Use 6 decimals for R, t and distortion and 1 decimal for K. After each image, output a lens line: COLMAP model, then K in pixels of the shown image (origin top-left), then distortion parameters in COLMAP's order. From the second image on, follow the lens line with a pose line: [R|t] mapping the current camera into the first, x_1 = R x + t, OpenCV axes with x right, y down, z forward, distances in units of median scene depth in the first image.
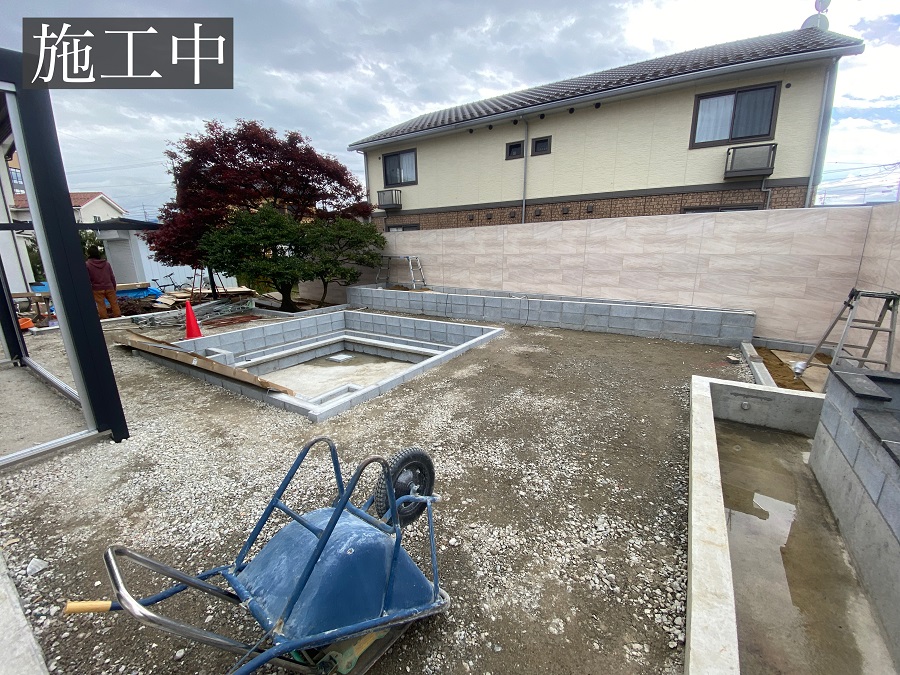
lens RADIAL K [[368.2, 0, 445.6], [0, 368.2, 341.6], [0, 0, 1]] dist [-0.002735, -0.009574]
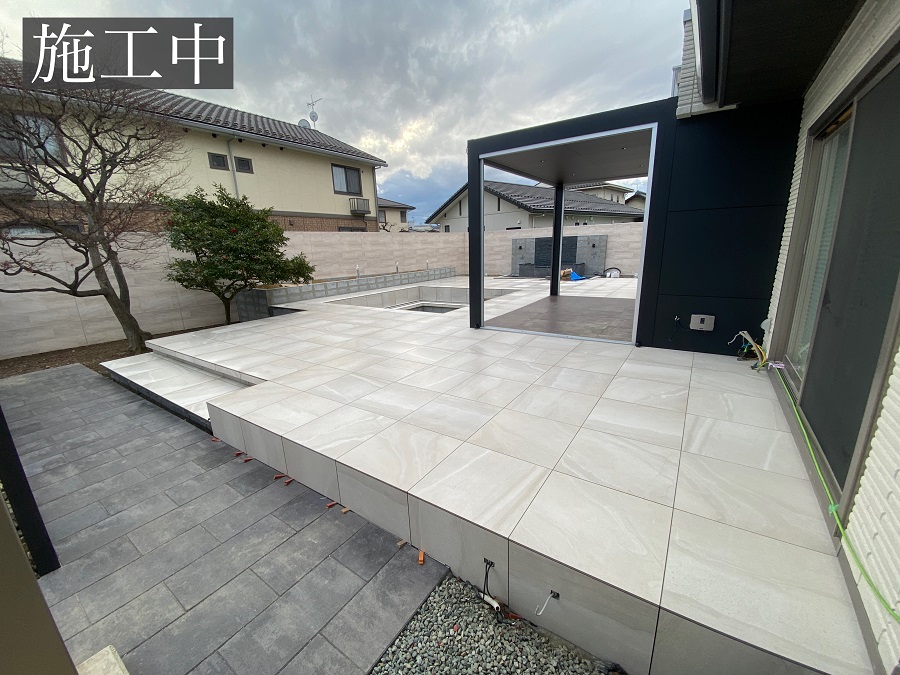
lens RADIAL K [[368.2, 0, 453.1], [0, 368.2, 346.9], [0, 0, 1]] dist [-0.003991, -0.009236]
pose [[0.019204, -0.249076, 0.968293, -1.305504], [0.279466, 0.931206, 0.233994, -0.101648], [-0.959963, 0.266112, 0.087491, 0.531369]]
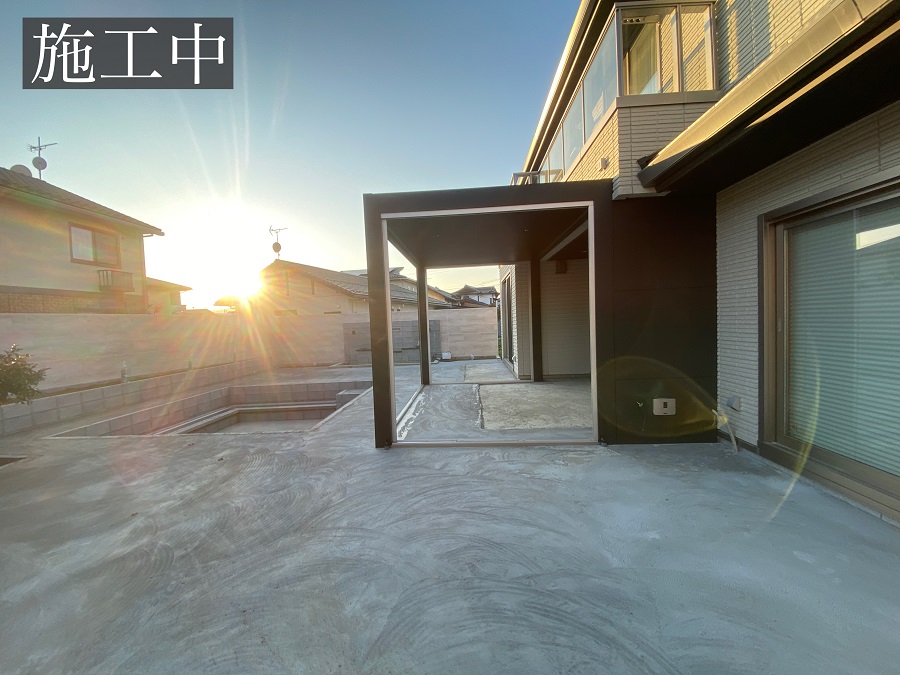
lens RADIAL K [[368.2, 0, 453.7], [0, 368.2, 339.0], [0, 0, 1]] dist [-0.002735, -0.009574]
pose [[-0.496587, 0.000722, 0.867987, -1.092138], [0.264252, 0.952656, 0.150389, -0.136868], [-0.826784, 0.304049, -0.473268, 0.640571]]
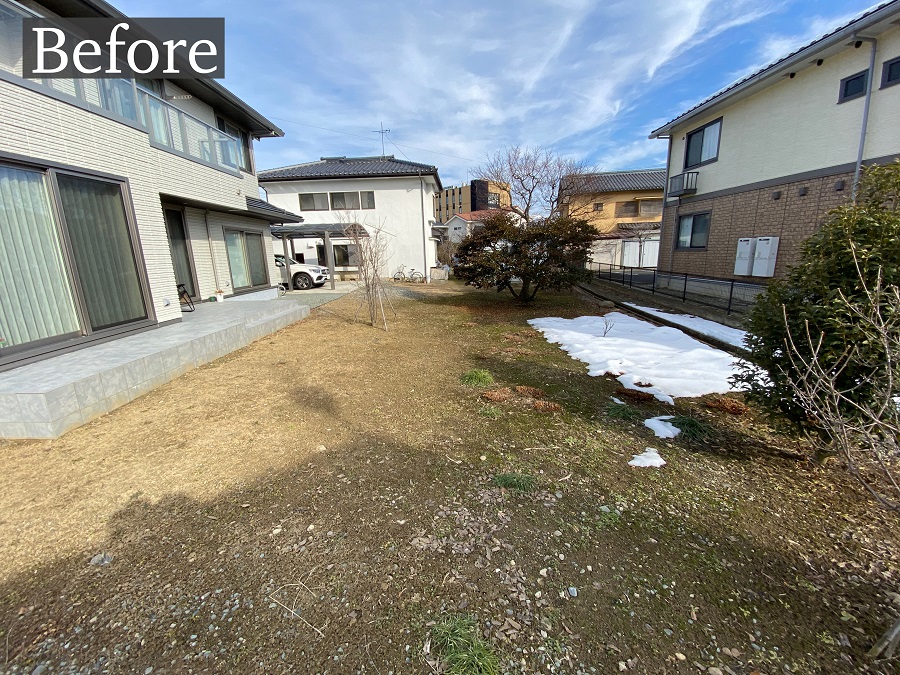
lens RADIAL K [[368.2, 0, 441.8], [0, 368.2, 340.2], [0, 0, 1]] dist [-0.002735, -0.009574]
pose [[0.536027, 0.196409, -0.821035, 0.538661], [-0.190458, 0.975620, 0.109045, -0.019784], [0.822436, 0.097921, 0.560367, 0.131802]]
